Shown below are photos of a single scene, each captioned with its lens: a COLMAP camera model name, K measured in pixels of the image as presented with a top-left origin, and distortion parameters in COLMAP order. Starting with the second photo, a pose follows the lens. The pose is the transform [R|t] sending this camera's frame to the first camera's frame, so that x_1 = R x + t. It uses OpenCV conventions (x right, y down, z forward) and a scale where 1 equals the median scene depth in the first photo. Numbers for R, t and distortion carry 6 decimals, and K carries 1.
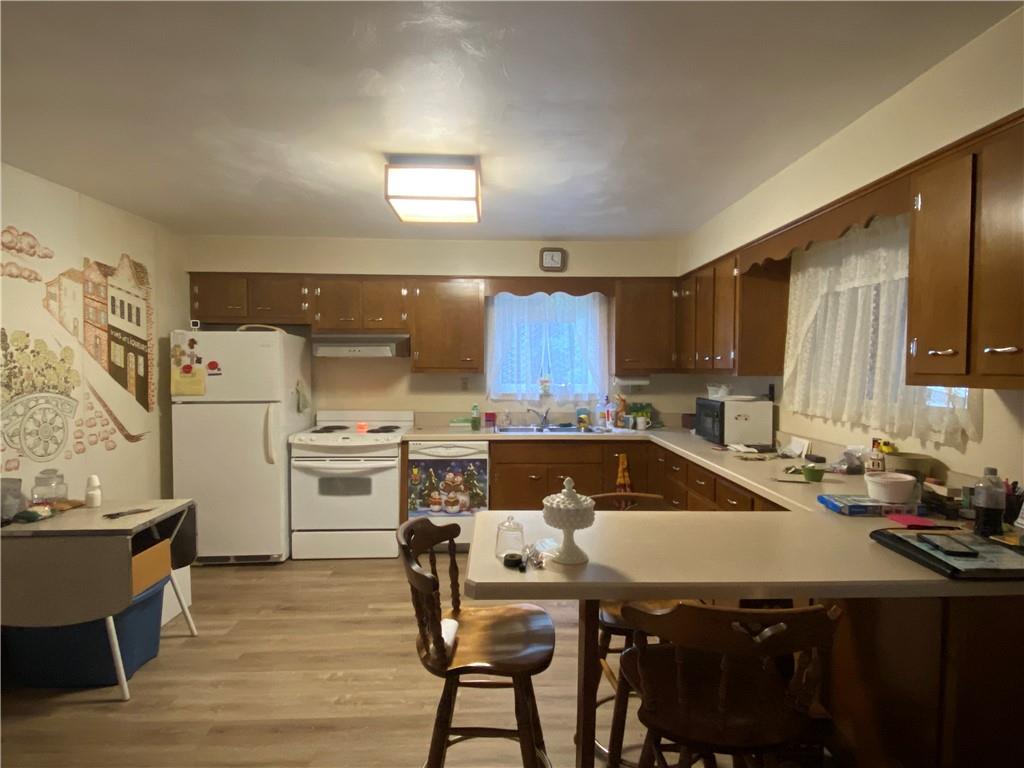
lens RADIAL K [[540.8, 0, 512.0], [0, 540.8, 384.0], [0, 0, 1]] dist [0.001797, -0.035728]
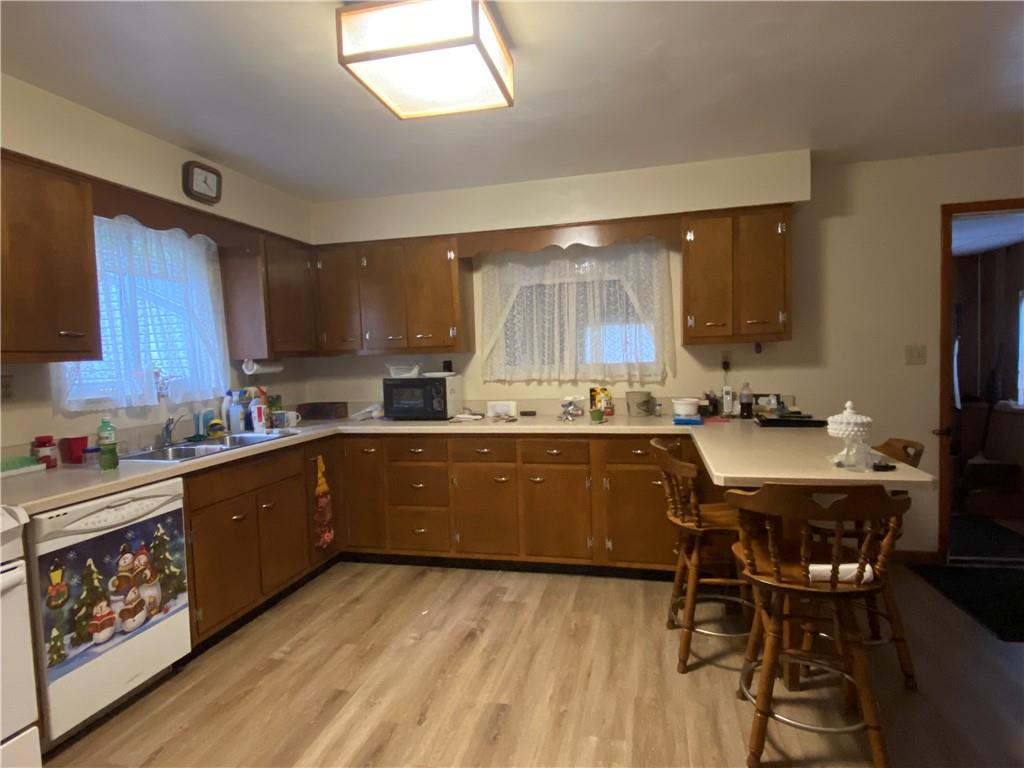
lens RADIAL K [[540.8, 0, 512.0], [0, 540.8, 384.0], [0, 0, 1]] dist [0.001797, -0.035728]
pose [[0.260267, -0.061679, 0.963565, -0.492054], [0.063424, 0.996894, 0.046681, 0.004491], [-0.963451, 0.048963, 0.263371, 0.509343]]
